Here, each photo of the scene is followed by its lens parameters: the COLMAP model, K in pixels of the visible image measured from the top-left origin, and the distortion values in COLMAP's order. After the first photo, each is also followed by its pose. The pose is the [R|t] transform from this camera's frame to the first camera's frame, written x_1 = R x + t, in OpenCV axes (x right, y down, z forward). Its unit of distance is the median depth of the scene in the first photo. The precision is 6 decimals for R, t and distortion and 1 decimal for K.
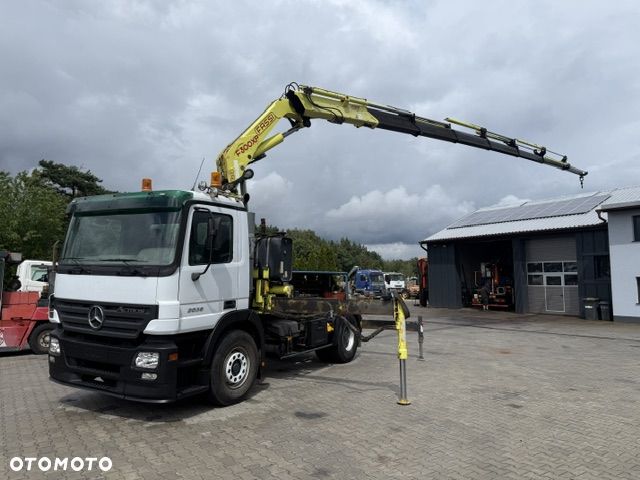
lens RADIAL K [[458.1, 0, 320.0], [0, 458.1, 240.0], [0, 0, 1]] dist [0.003902, -0.001564]
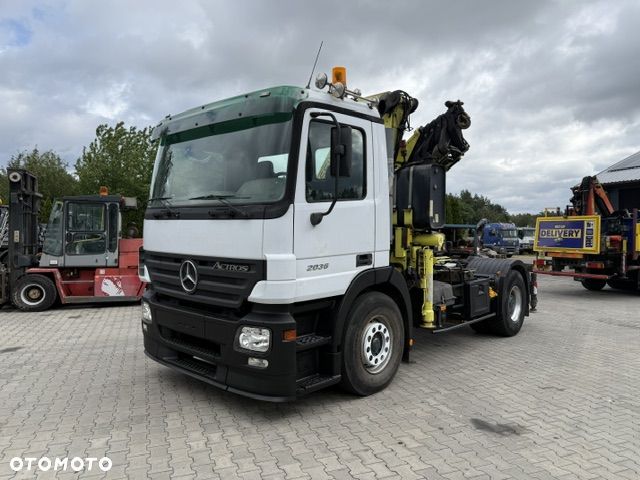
lens RADIAL K [[447.0, 0, 314.5], [0, 447.0, 236.0], [0, 0, 1]] dist [-0.000775, -0.004151]
pose [[0.969767, -0.010018, -0.243827, -0.097495], [0.029947, 0.996491, 0.078162, 0.045525], [0.242188, -0.083101, 0.966664, 0.303657]]
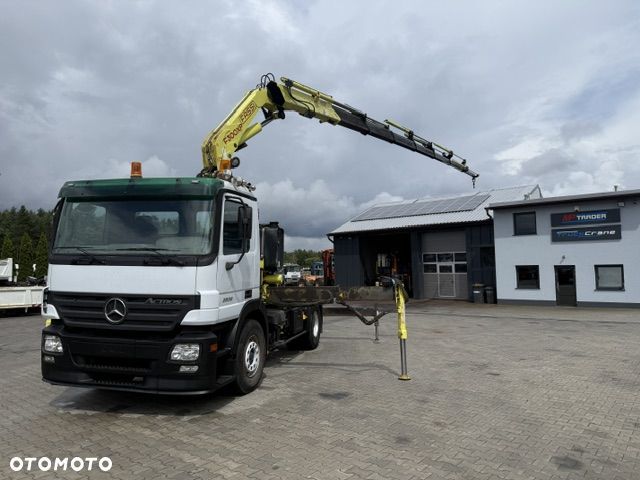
lens RADIAL K [[458.1, 0, 320.0], [0, 458.1, 240.0], [0, 0, 1]] dist [0.003902, -0.001564]
pose [[0.963678, 0.005919, 0.267000, -0.286990], [-0.010421, 0.999826, 0.015446, 0.005803], [-0.266863, -0.017667, 0.963573, -0.003666]]
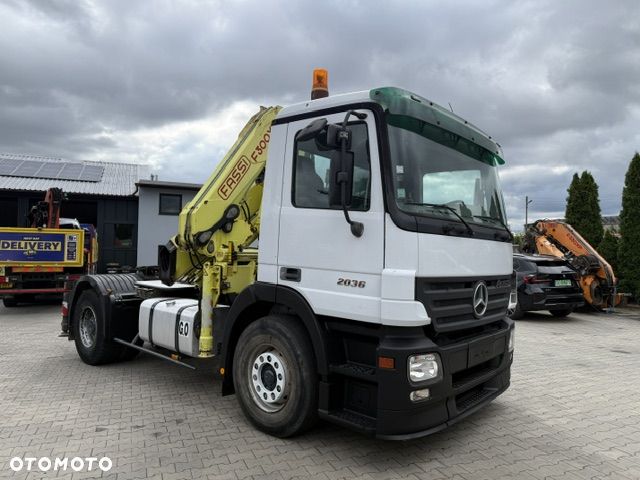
lens RADIAL K [[447.0, 0, 314.5], [0, 447.0, 236.0], [0, 0, 1]] dist [-0.000775, -0.004151]
pose [[0.206547, 0.030349, 0.977966, -1.013083], [-0.095128, 0.995406, -0.010799, 0.089071], [-0.973801, -0.090802, 0.208485, 0.943210]]
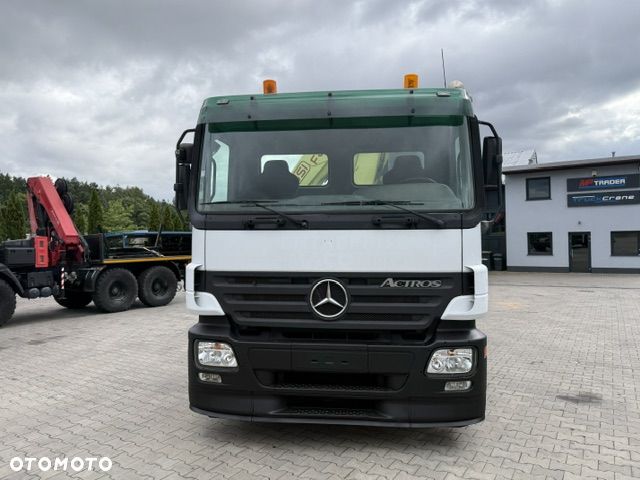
lens RADIAL K [[454.2, 0, 321.5], [0, 454.2, 232.6], [0, 0, 1]] dist [-0.000763, -0.003552]
pose [[0.921930, -0.018658, 0.386906, -0.612562], [-0.005563, 0.998098, 0.061388, 0.039779], [-0.387316, -0.058748, 0.920073, 0.400792]]
